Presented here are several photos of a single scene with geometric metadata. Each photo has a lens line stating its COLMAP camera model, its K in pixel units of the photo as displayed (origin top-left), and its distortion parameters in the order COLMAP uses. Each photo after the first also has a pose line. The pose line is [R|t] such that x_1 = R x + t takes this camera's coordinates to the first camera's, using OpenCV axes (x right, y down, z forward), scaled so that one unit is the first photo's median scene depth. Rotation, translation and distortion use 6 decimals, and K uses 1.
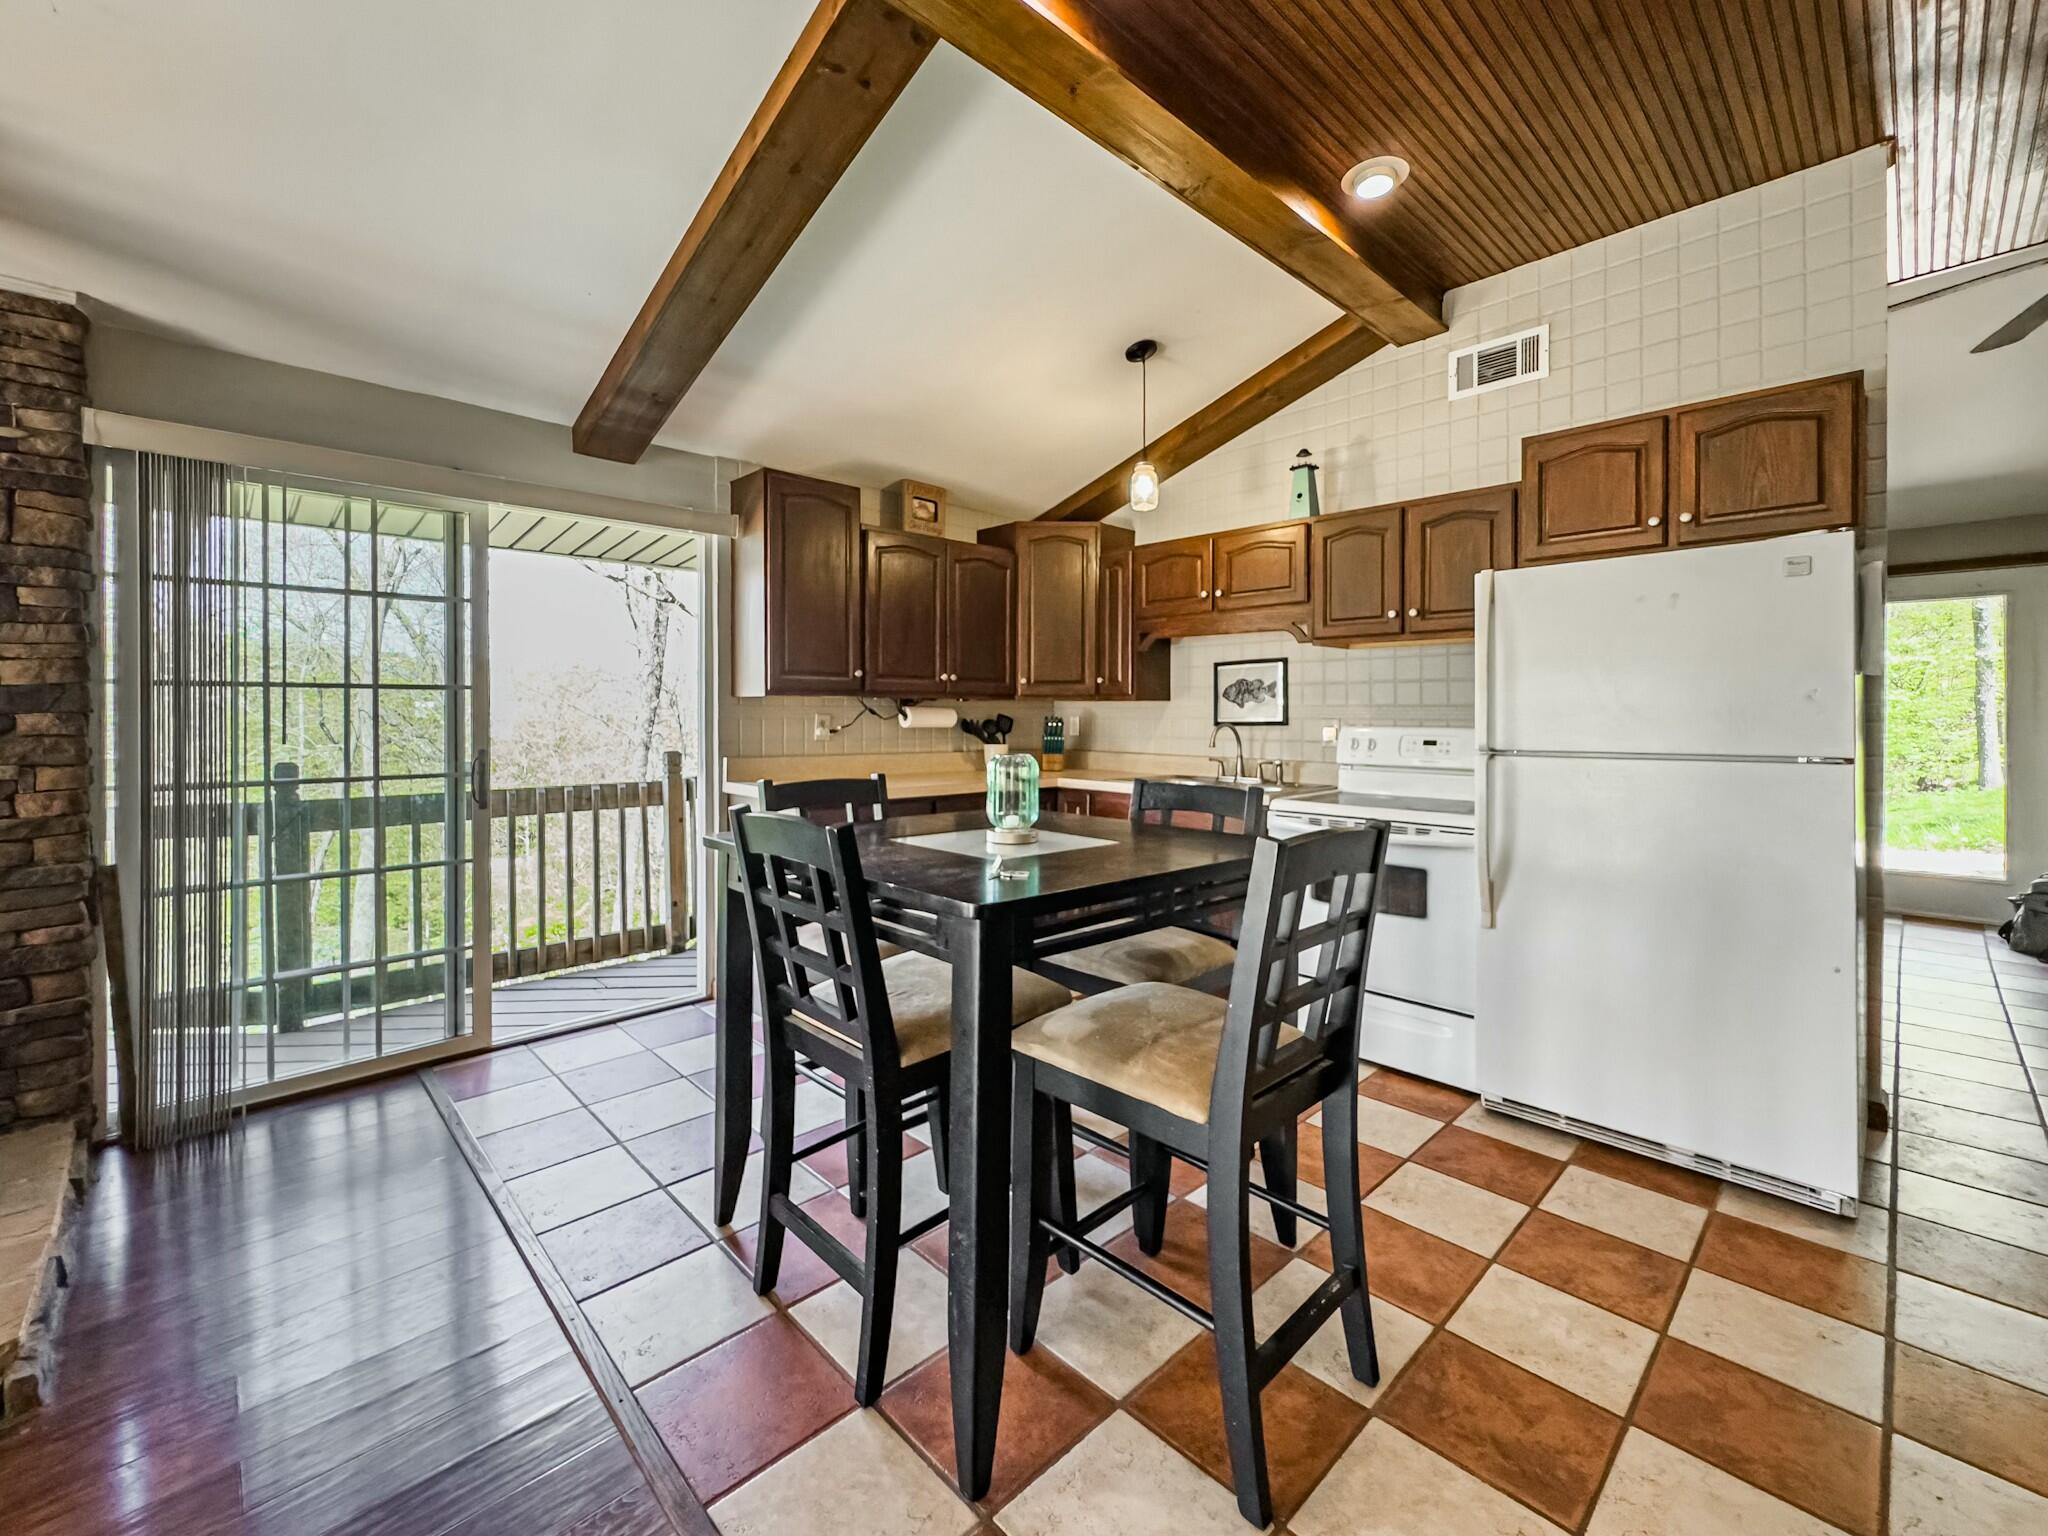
lens RADIAL K [[834.4, 0, 1021.6], [0, 834.4, 716.3], [0, 0, 1]] dist [-0.001923, -0.000163]
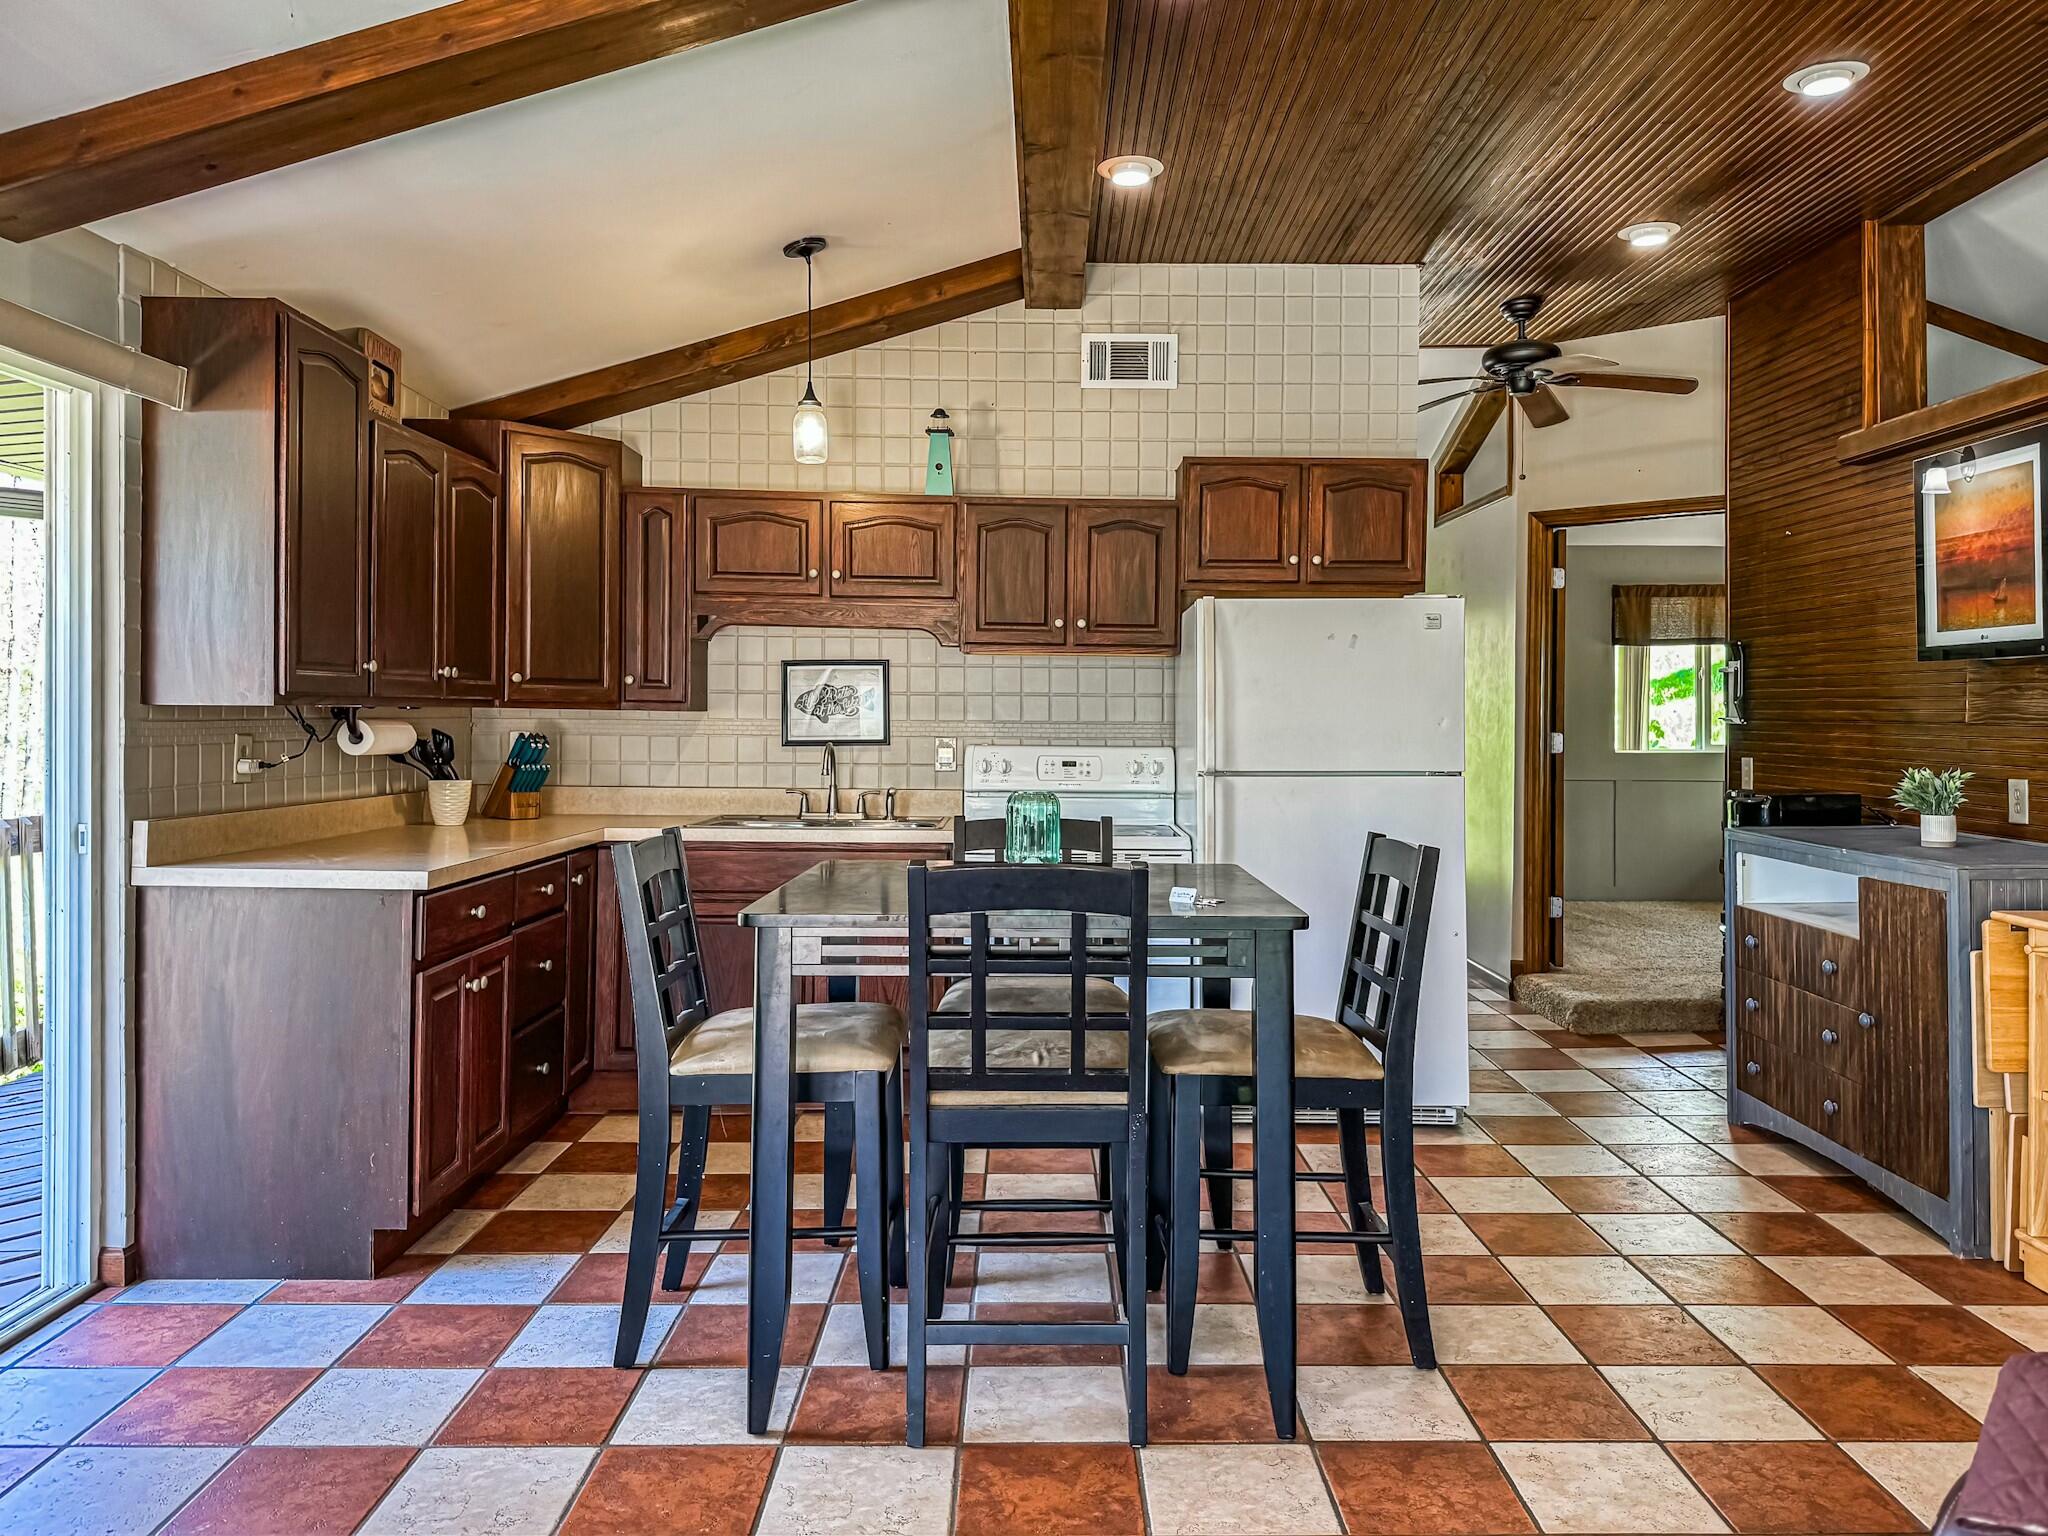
lens RADIAL K [[1449.3, 0, 1021.2], [0, 1449.3, 729.3], [0, 0, 1]] dist [0.071681, -0.098569]
pose [[0.689835, -0.003422, 0.723958, -0.656261], [-0.004607, 0.999948, 0.009116, -0.019166], [-0.723952, -0.009624, 0.689784, -0.047593]]
